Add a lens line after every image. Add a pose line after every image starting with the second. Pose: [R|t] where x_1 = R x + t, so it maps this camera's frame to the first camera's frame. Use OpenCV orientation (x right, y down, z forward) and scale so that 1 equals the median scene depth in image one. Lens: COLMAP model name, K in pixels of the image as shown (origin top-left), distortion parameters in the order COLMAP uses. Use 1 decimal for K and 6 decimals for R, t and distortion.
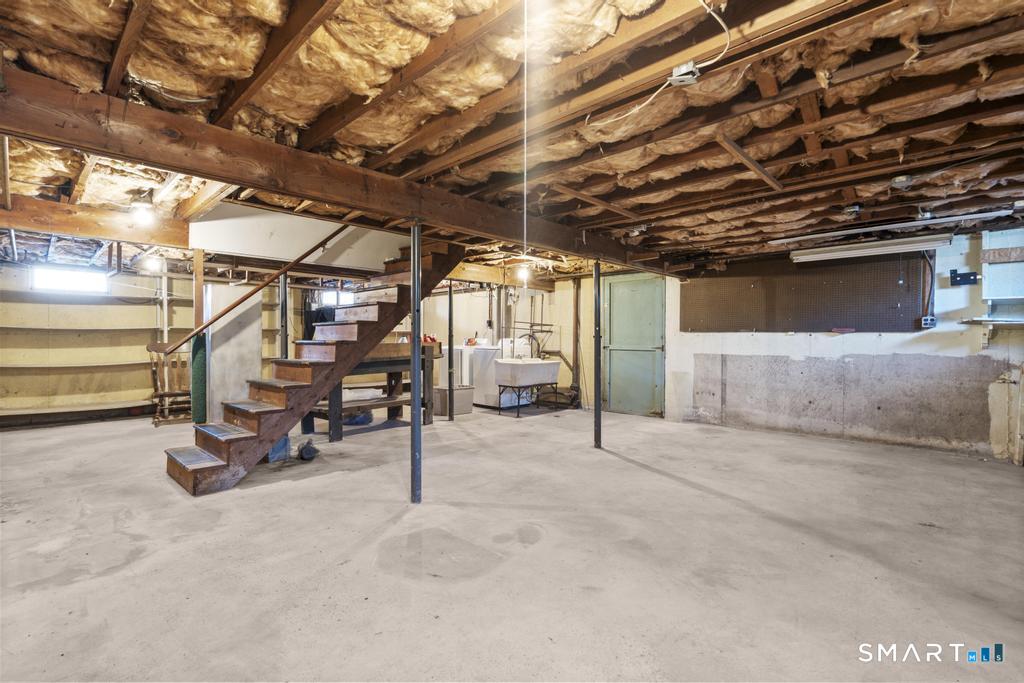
lens RADIAL K [[472.4, 0, 513.1], [0, 472.4, 344.0], [0, 0, 1]] dist [-0.003010, 0.001410]
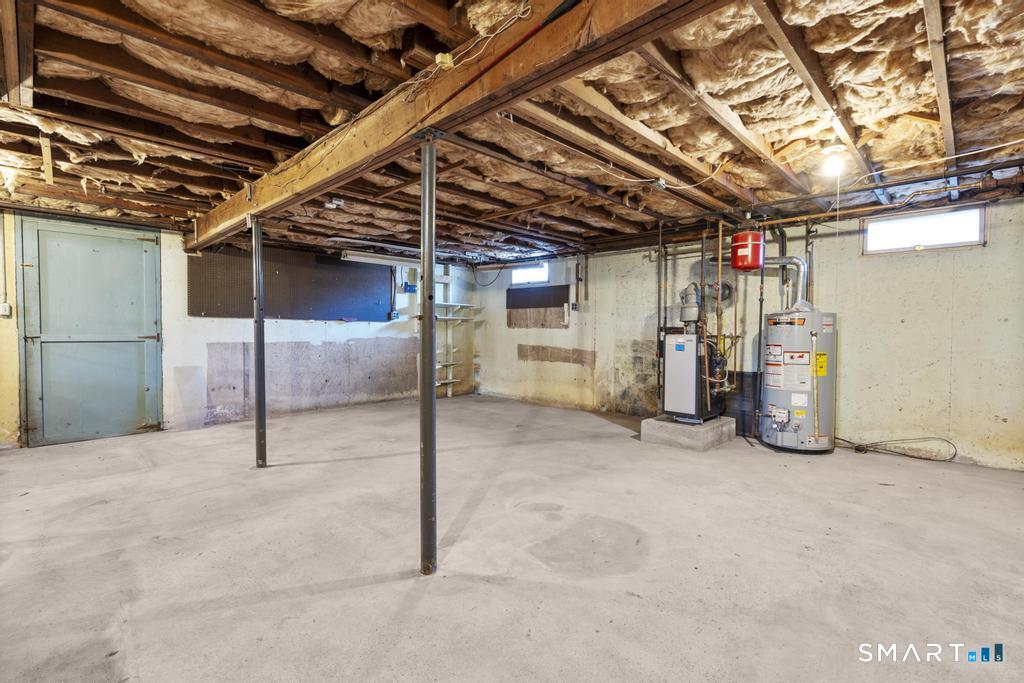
lens RADIAL K [[472.4, 0, 512.9], [0, 472.4, 339.2], [0, 0, 1]] dist [-0.003010, 0.001410]
pose [[0.007045, -0.021429, 0.999746, -0.631978], [0.008576, 0.999735, 0.021368, 0.000863], [-0.999938, 0.008423, 0.007227, 0.650428]]
